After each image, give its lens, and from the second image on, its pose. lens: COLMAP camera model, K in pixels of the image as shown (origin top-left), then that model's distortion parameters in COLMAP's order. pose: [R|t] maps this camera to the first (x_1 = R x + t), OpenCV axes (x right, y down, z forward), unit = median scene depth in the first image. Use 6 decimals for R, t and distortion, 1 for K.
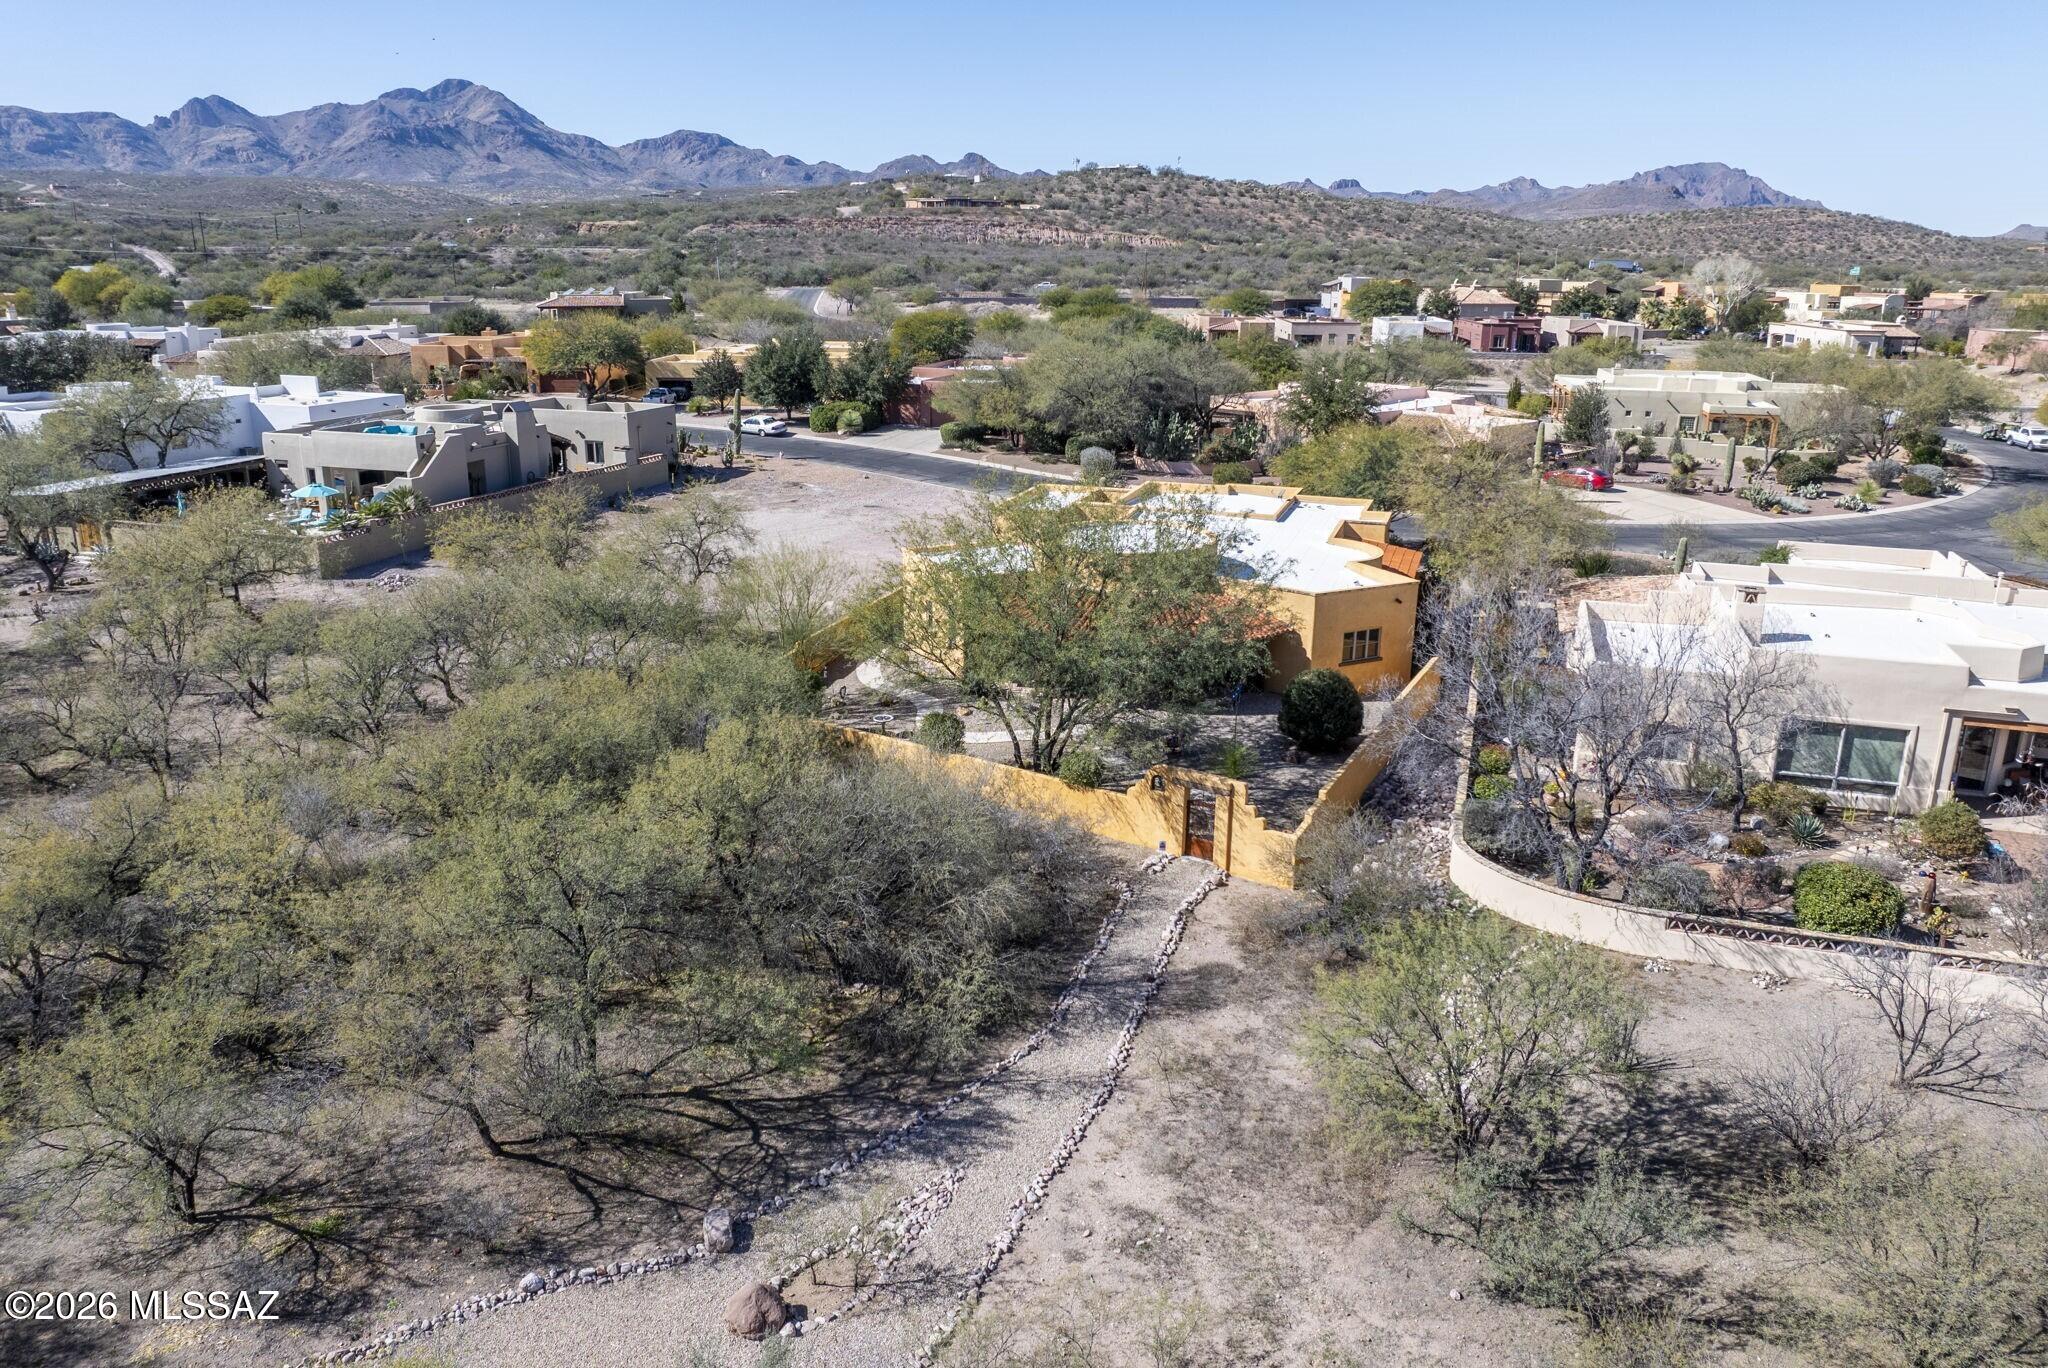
lens RADIAL K [[1442.0, 0, 1024.0], [0, 1442.0, 684.0], [0, 0, 1]] dist [-0.045297, 0.008164]
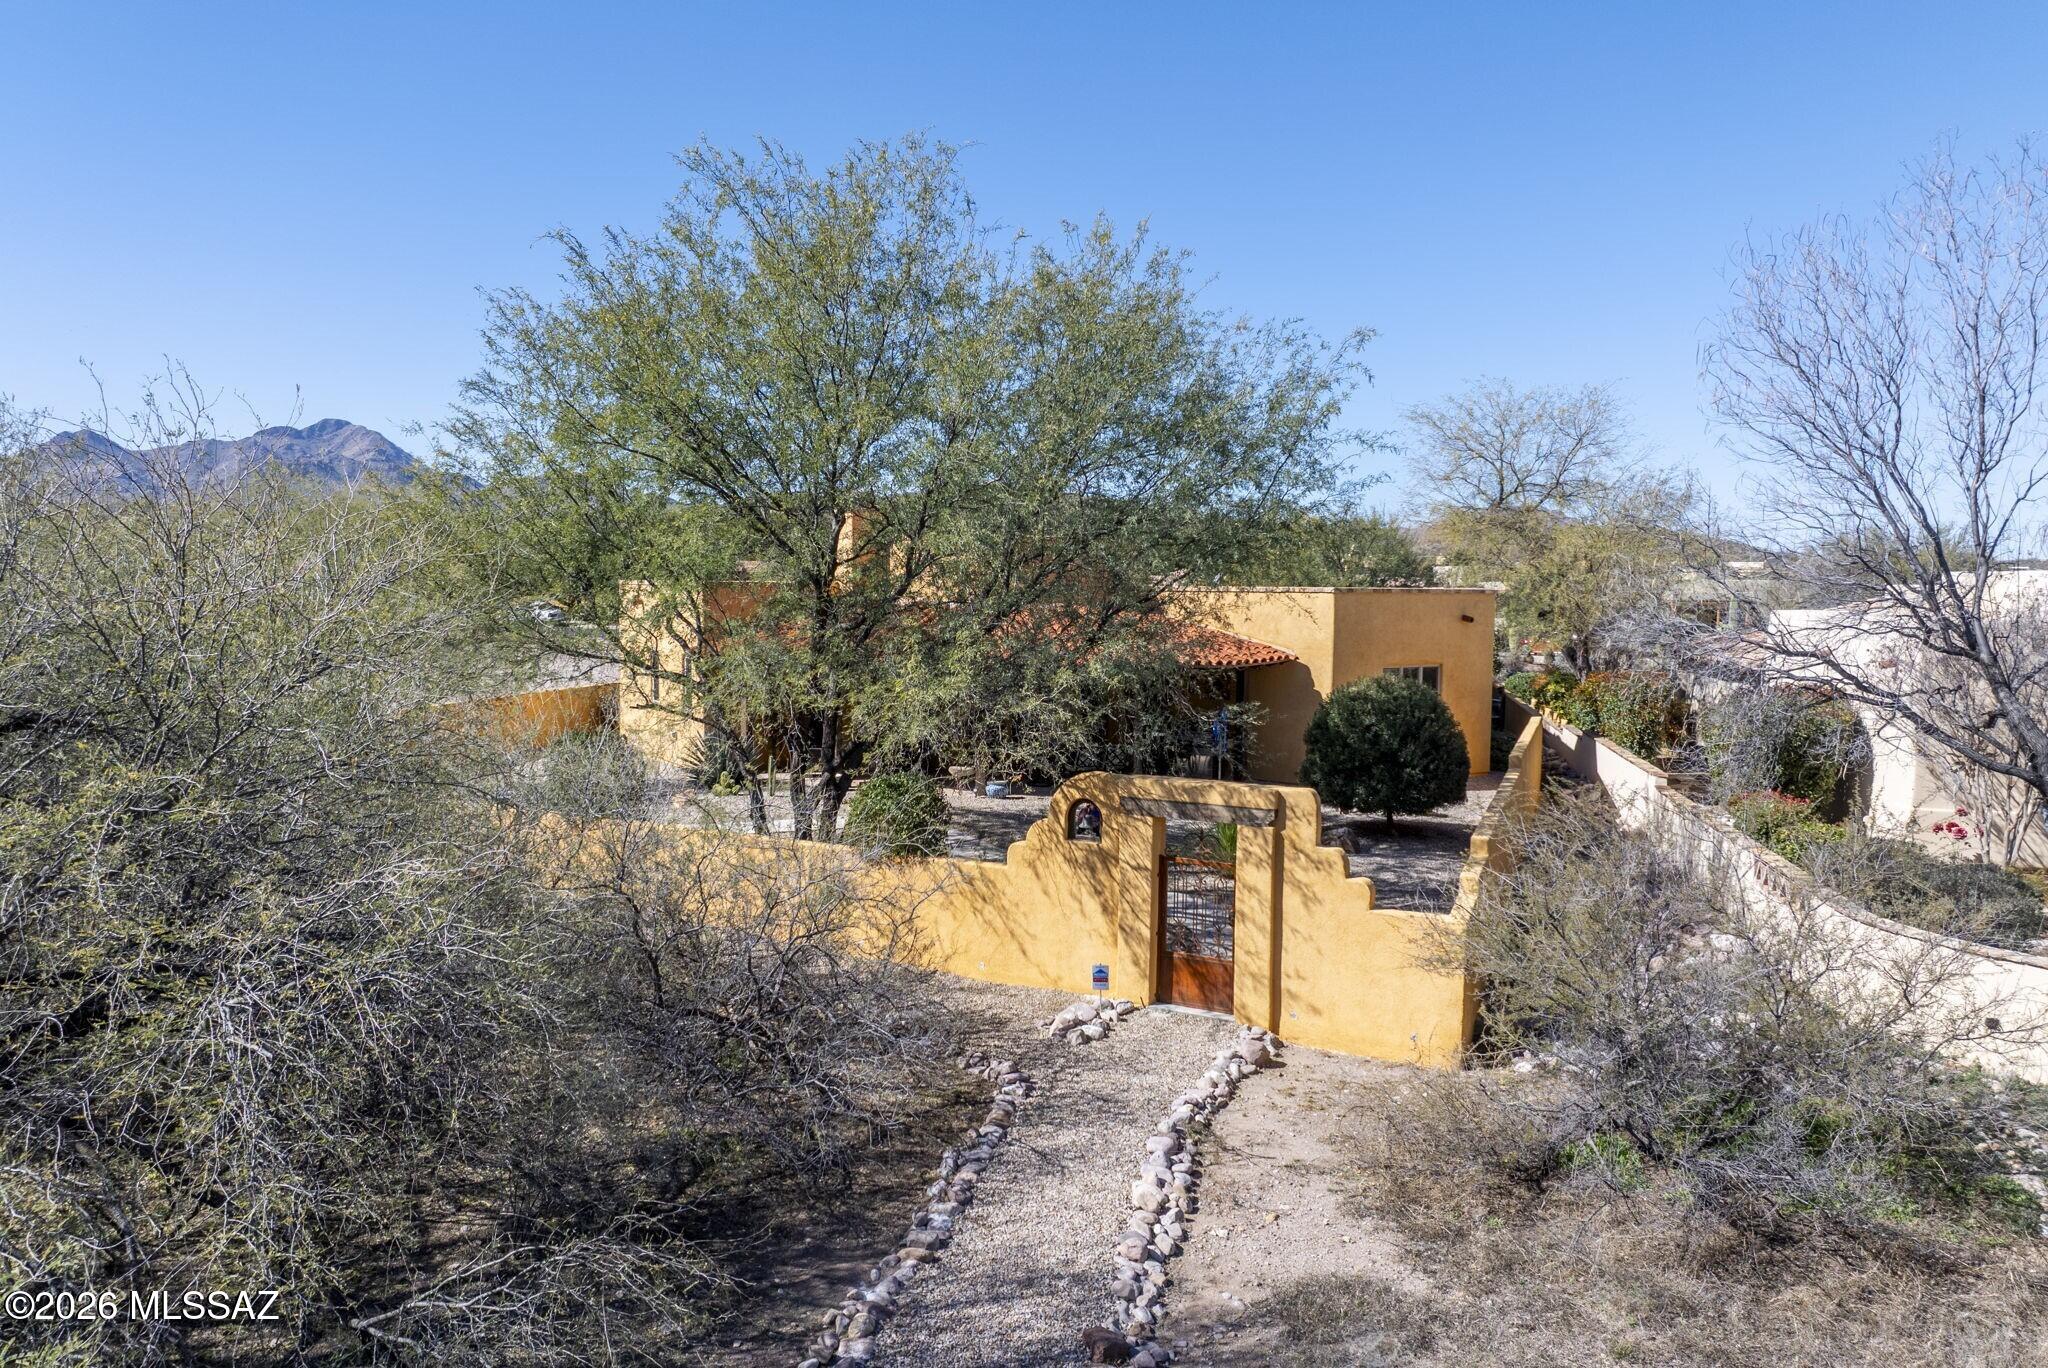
lens RADIAL K [[1442.0, 0, 1024.0], [0, 1442.0, 684.0], [0, 0, 1]] dist [-0.045297, 0.008164]
pose [[0.995938, -0.005560, 0.089867, 0.042245], [0.025664, 0.974219, -0.224140, 0.125039], [-0.086304, 0.225536, 0.970405, 0.623726]]
